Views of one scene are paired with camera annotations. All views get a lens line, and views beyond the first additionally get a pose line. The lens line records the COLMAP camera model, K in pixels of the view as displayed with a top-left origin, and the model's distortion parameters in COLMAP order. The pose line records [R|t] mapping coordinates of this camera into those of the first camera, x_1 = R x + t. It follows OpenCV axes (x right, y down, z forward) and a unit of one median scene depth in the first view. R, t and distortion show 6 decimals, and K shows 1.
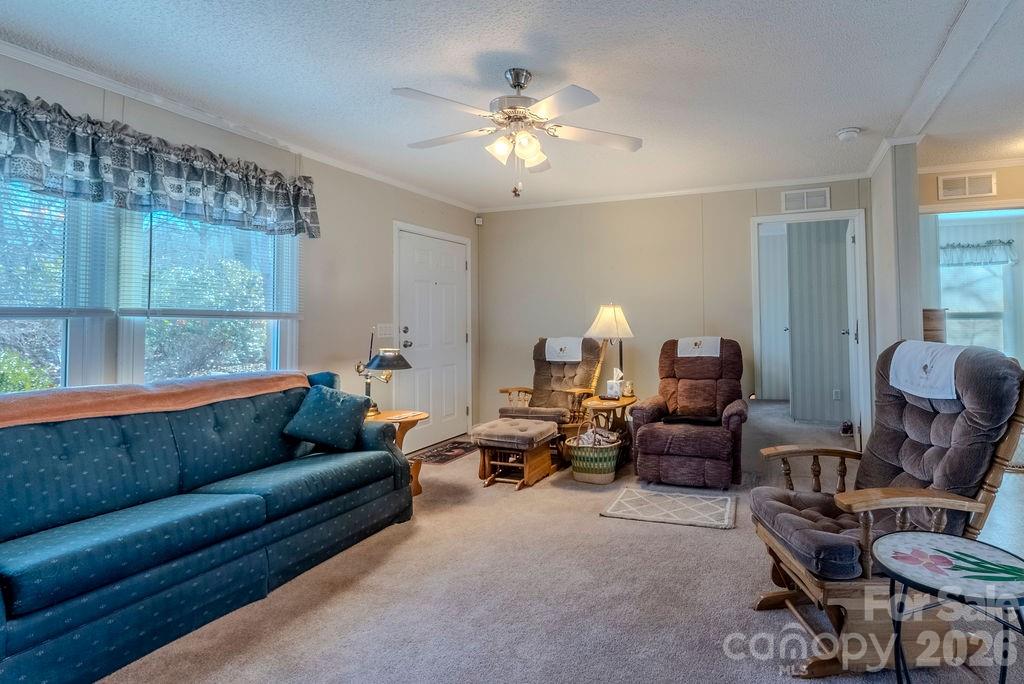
lens RADIAL K [[471.4, 0, 616.3], [0, 471.4, 312.6], [0, 0, 1]] dist [0.000494, 0.000616]
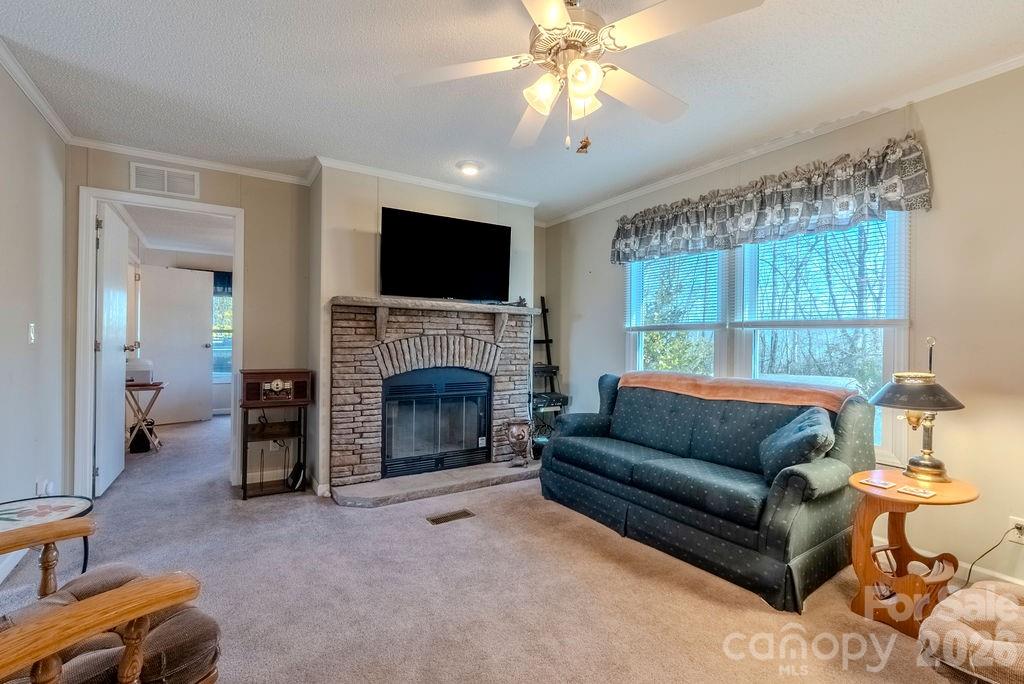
lens RADIAL K [[473.9, 0, 512.0], [0, 473.9, 342.0], [0, 0, 1]] dist [-0.002404, -0.000472]
pose [[-0.613326, 0.006965, -0.789799, 0.372577], [0.015521, 0.999874, -0.003236, 0.038277], [0.789677, -0.014243, -0.613357, 1.176918]]
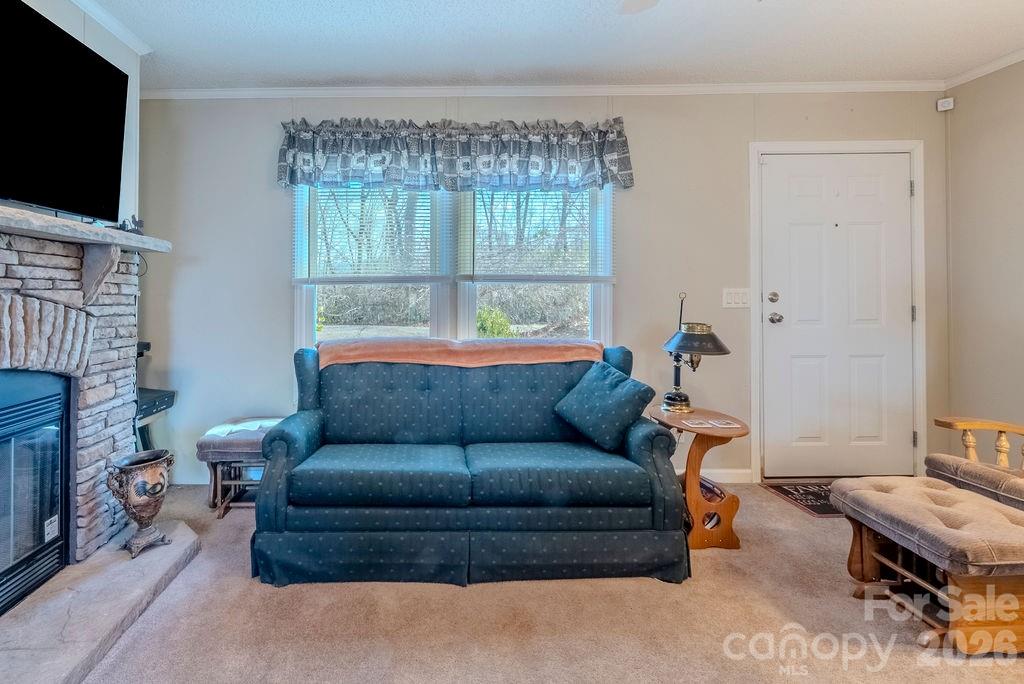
lens RADIAL K [[493.1, 0, 457.0], [0, 493.1, 287.9], [0, 0, 1]] dist [-0.000312, 0.000245]
pose [[0.340670, -0.001781, -0.940181, 0.111628], [0.020342, 0.999778, 0.005477, 0.014534], [0.939963, -0.020991, 0.340631, 0.503313]]
